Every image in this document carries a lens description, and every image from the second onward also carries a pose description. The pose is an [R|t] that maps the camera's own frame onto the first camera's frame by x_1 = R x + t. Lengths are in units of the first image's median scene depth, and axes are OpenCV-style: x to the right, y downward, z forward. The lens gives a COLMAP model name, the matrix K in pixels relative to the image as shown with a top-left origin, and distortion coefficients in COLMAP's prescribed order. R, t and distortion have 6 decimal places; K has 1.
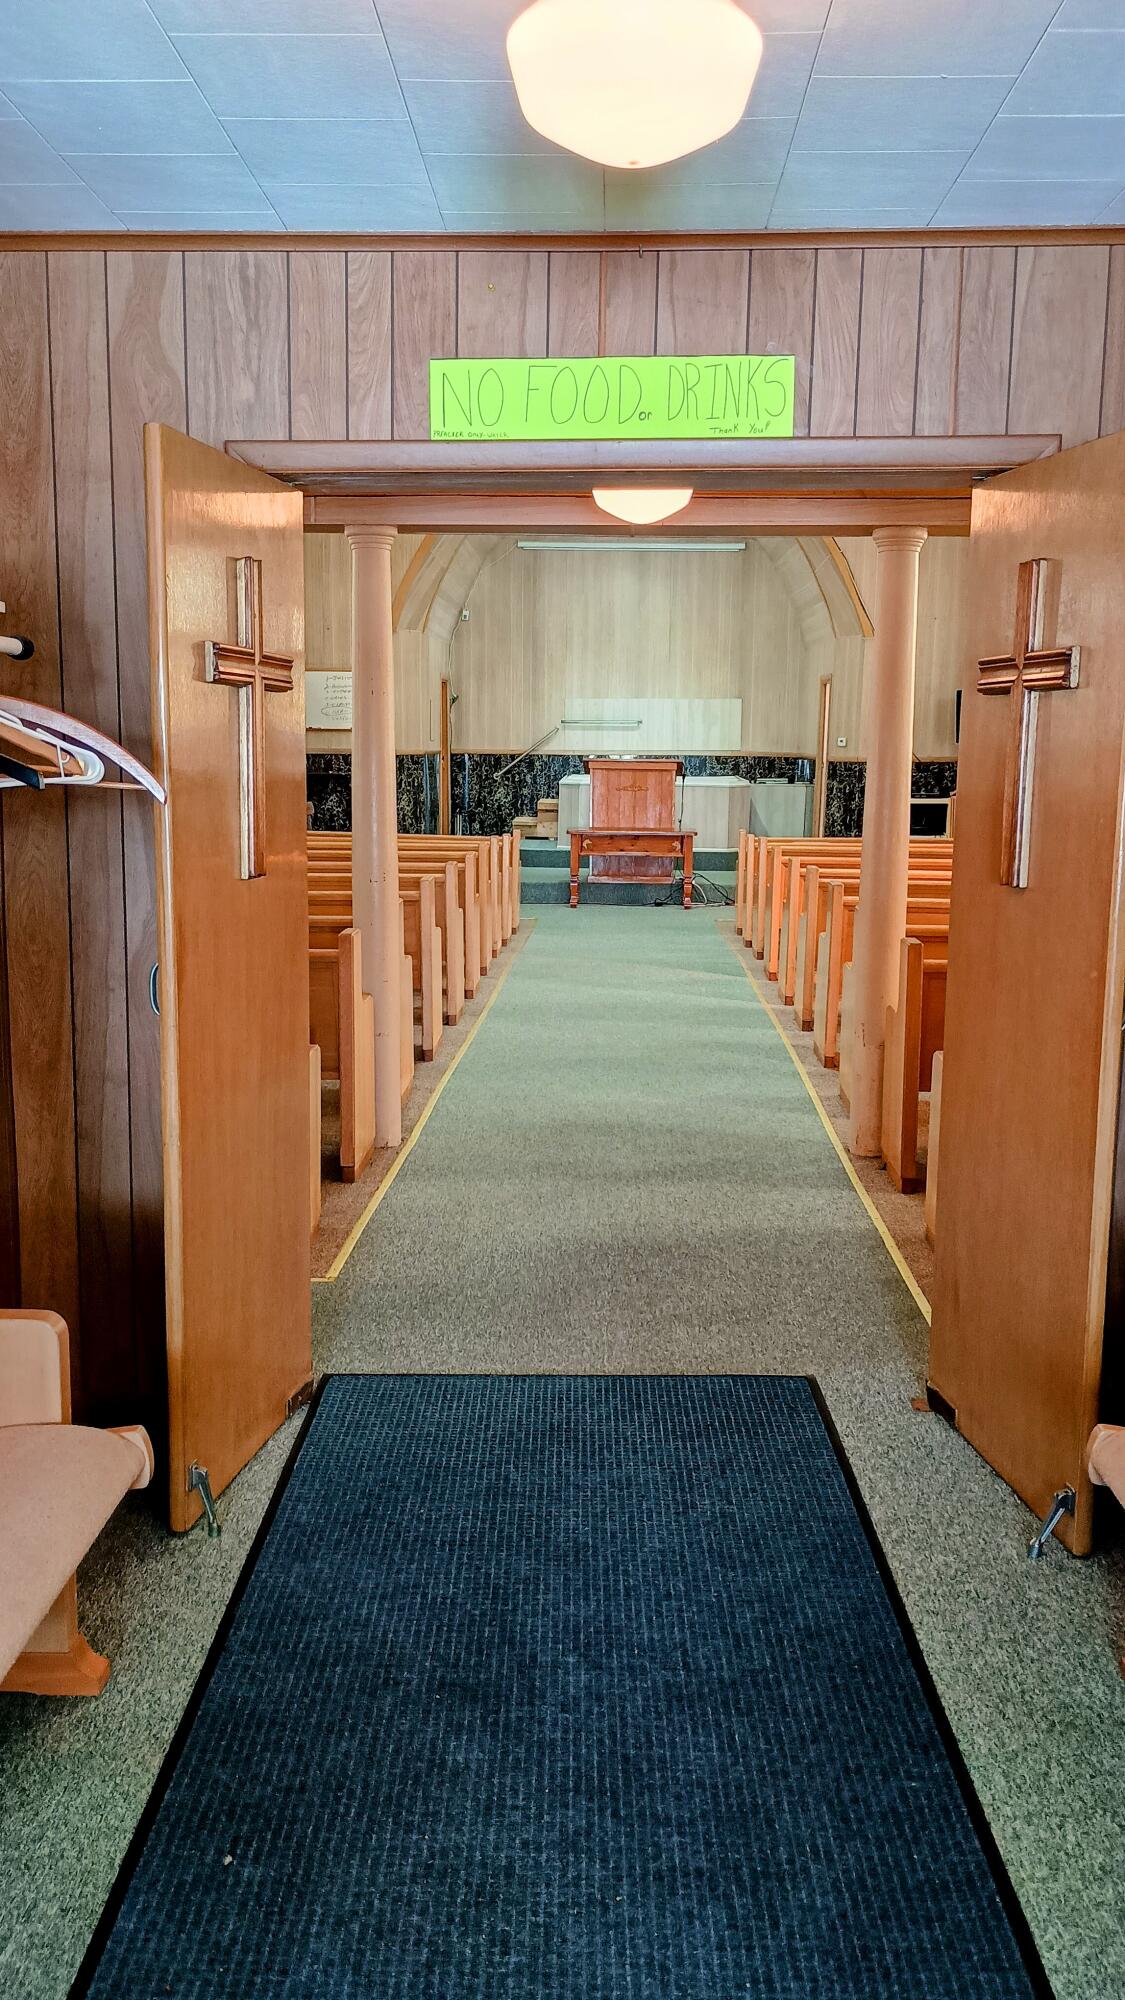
lens RADIAL K [[1635.5, 0, 551.1], [0, 1635.5, 1001.8], [0, 0, 1]] dist [0.004908, -0.001737]
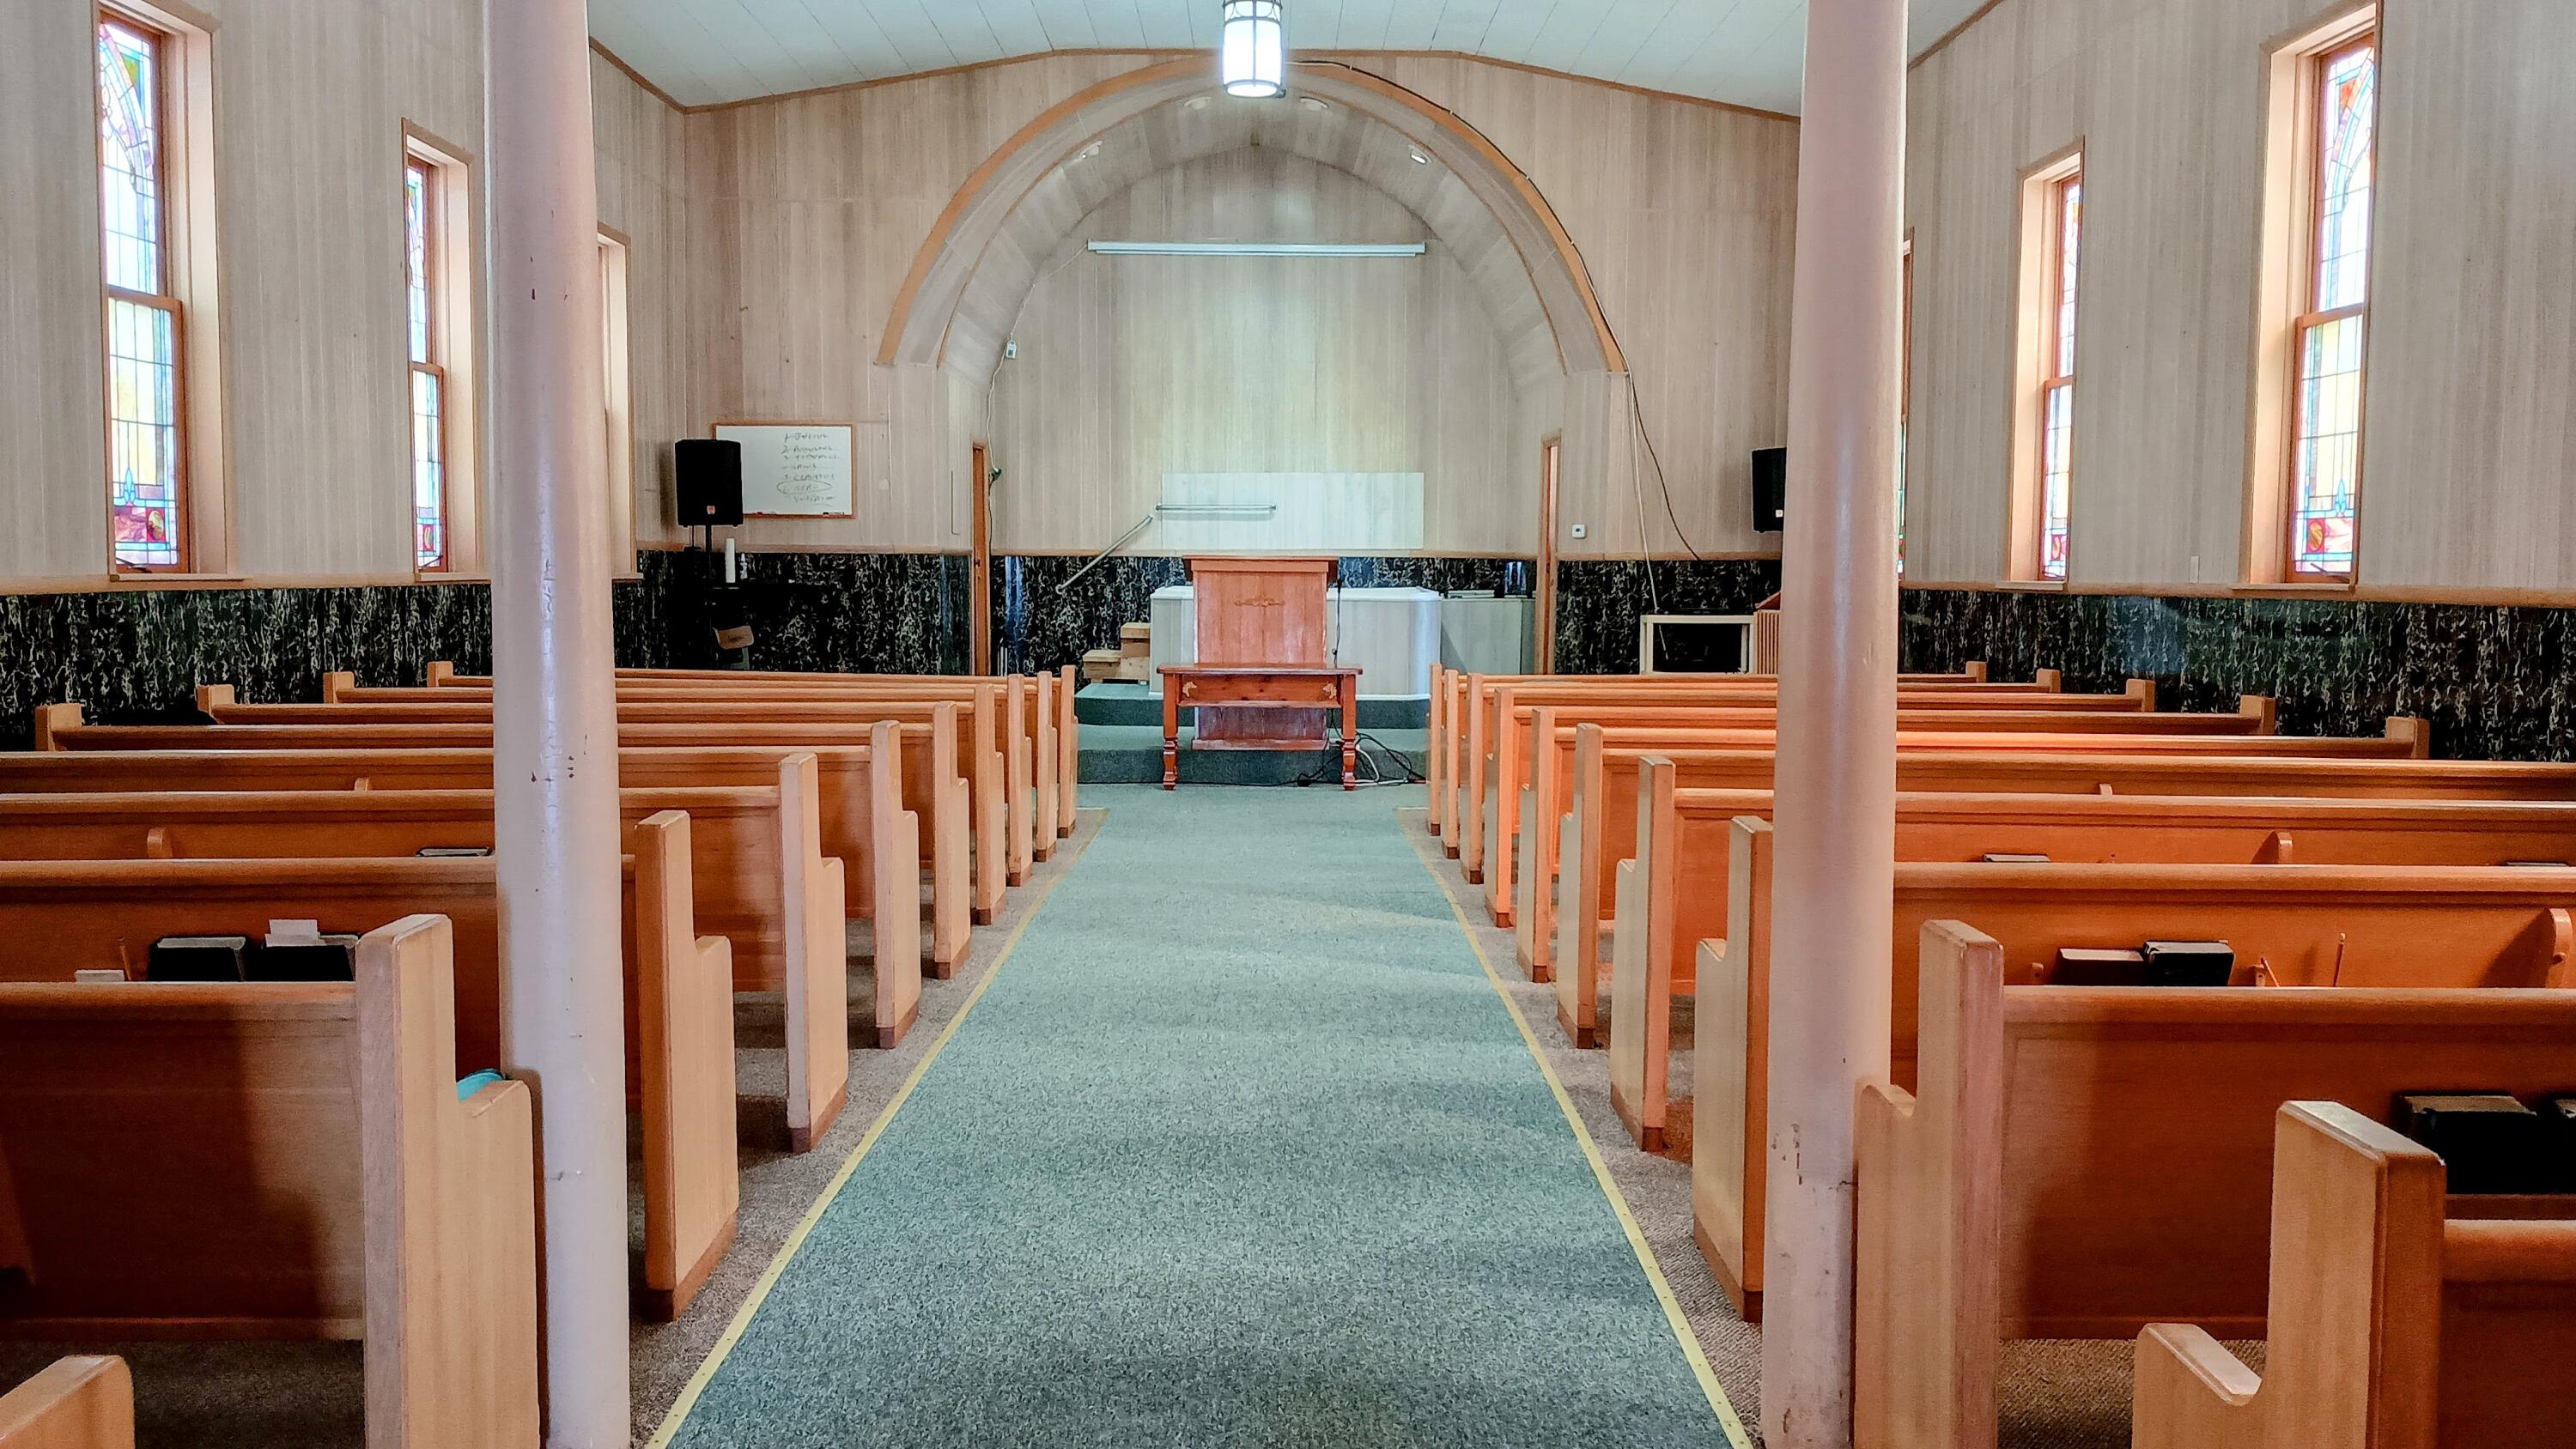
lens RADIAL K [[2106.3, 0, 1293.0], [0, 2106.3, 726.9], [0, 0, 1]] dist [0.004908, -0.001737]
pose [[0.998326, -0.009819, 0.056994, 0.013811], [0.014288, 0.996809, -0.078538, -0.015295], [-0.056041, 0.079221, 0.995281, 0.166259]]
